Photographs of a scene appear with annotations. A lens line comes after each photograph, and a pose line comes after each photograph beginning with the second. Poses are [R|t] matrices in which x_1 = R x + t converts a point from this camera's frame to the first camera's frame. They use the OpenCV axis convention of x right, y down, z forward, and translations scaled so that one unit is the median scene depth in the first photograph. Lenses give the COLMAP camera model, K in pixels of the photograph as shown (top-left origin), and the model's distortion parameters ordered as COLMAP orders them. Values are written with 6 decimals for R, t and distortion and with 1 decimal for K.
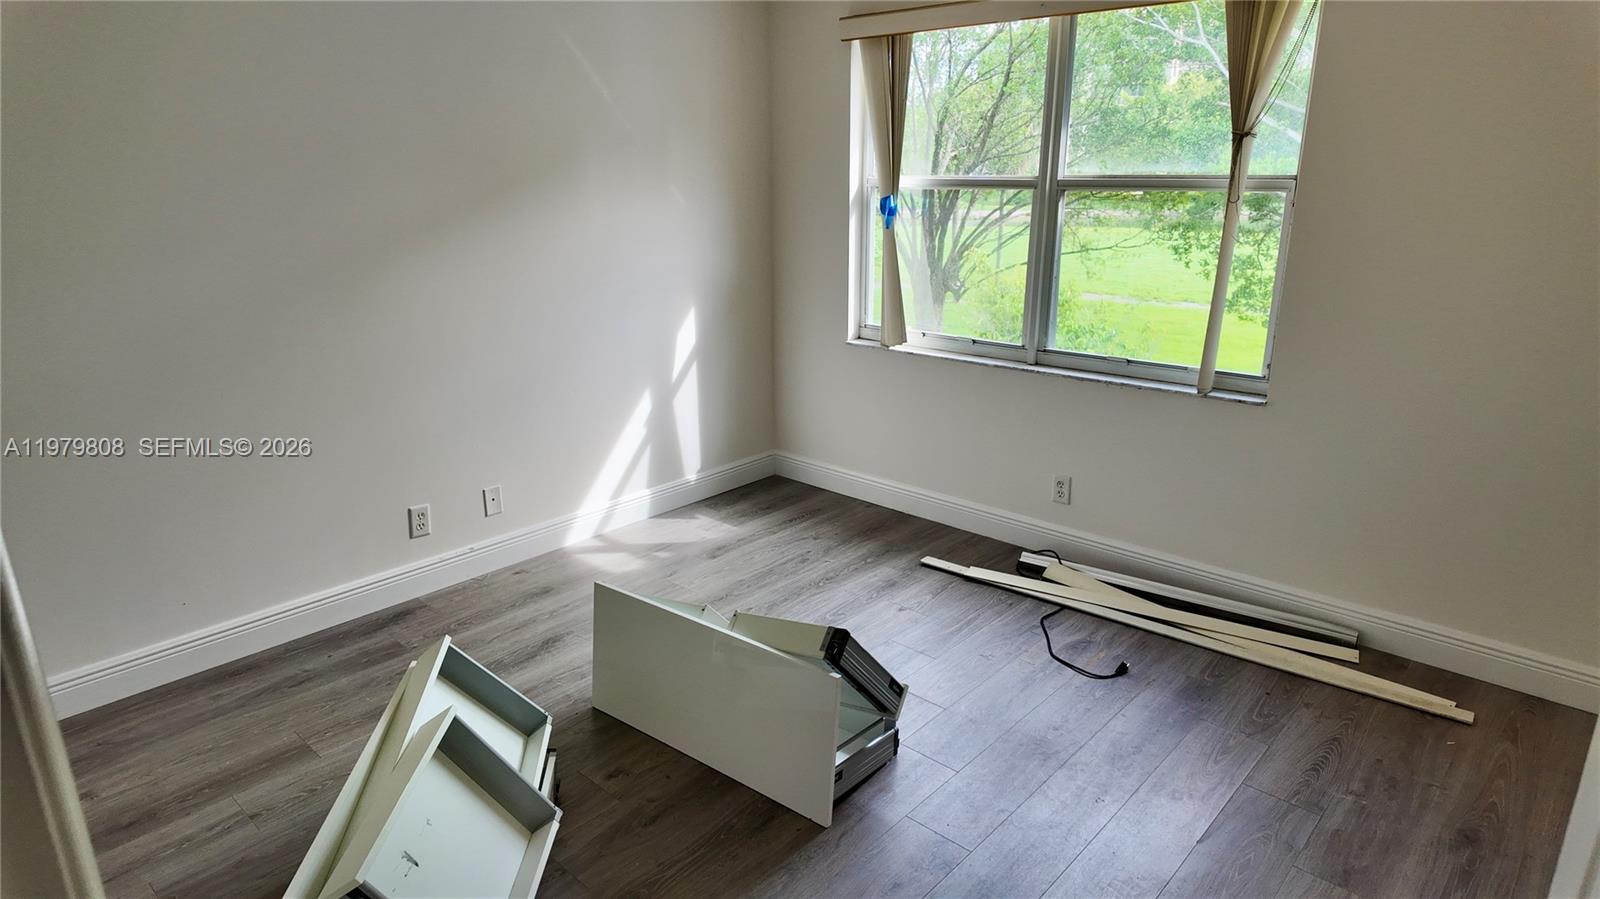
lens RADIAL K [[927.1, 0, 795.5], [0, 927.1, 446.5], [0, 0, 1]] dist [0.070111, -0.049159]
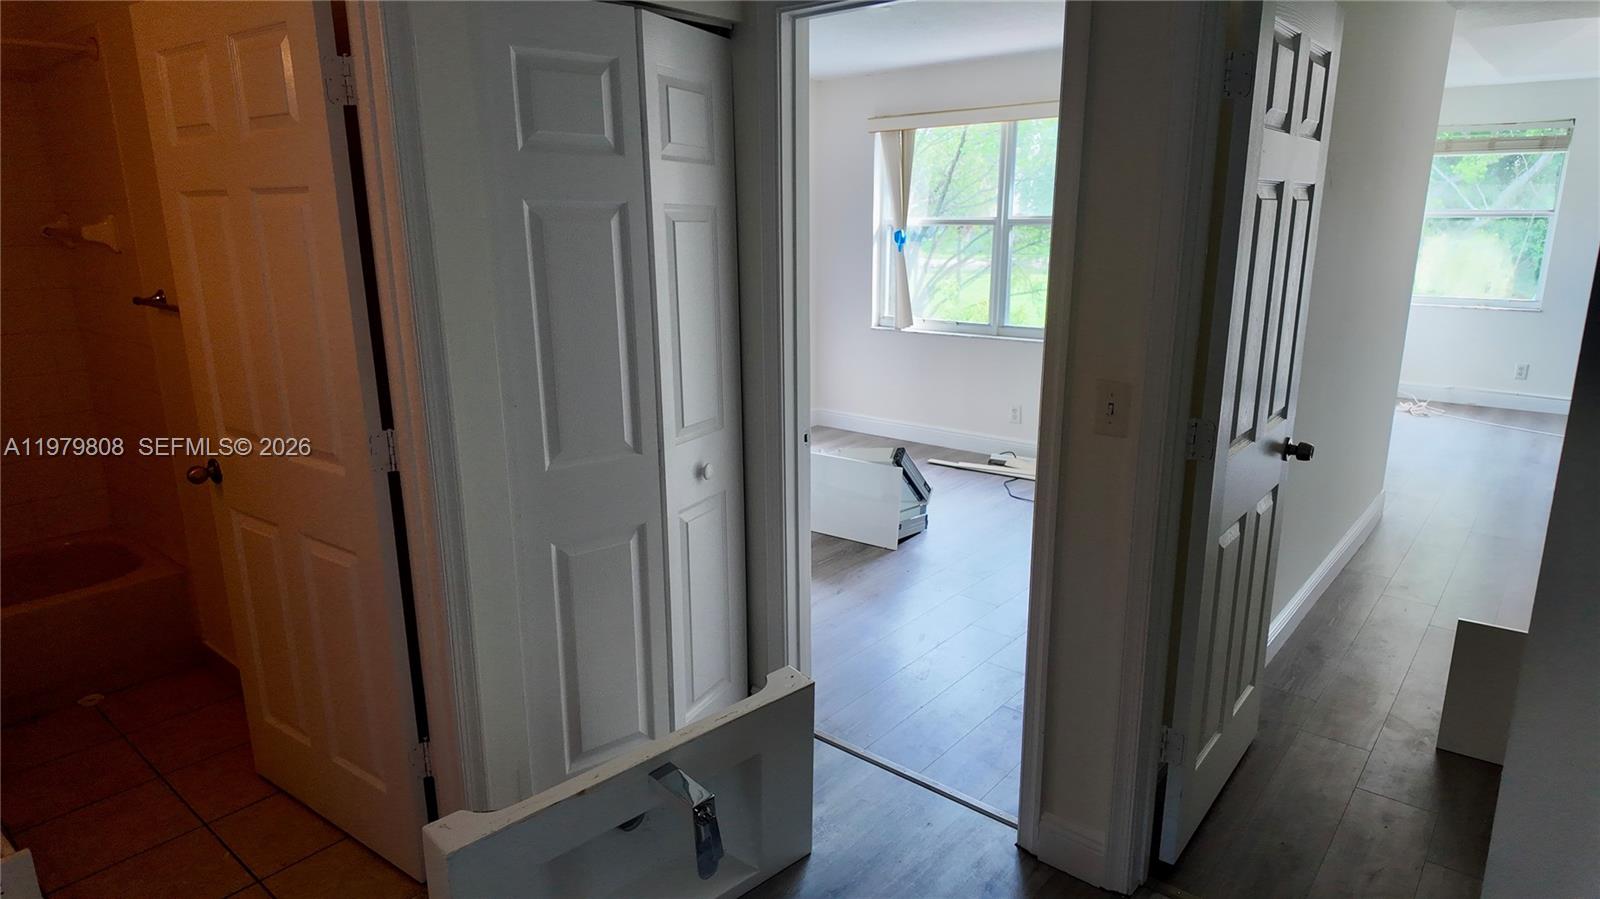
lens RADIAL K [[944.6, 0, 781.9], [0, 944.6, 451.9], [0, 0, 1]] dist [0.064012, -0.044138]
pose [[0.999425, -0.009203, 0.032646, -0.150054], [0.010830, 0.998689, -0.050033, 0.173288], [-0.032143, 0.050358, 0.998214, -0.541053]]
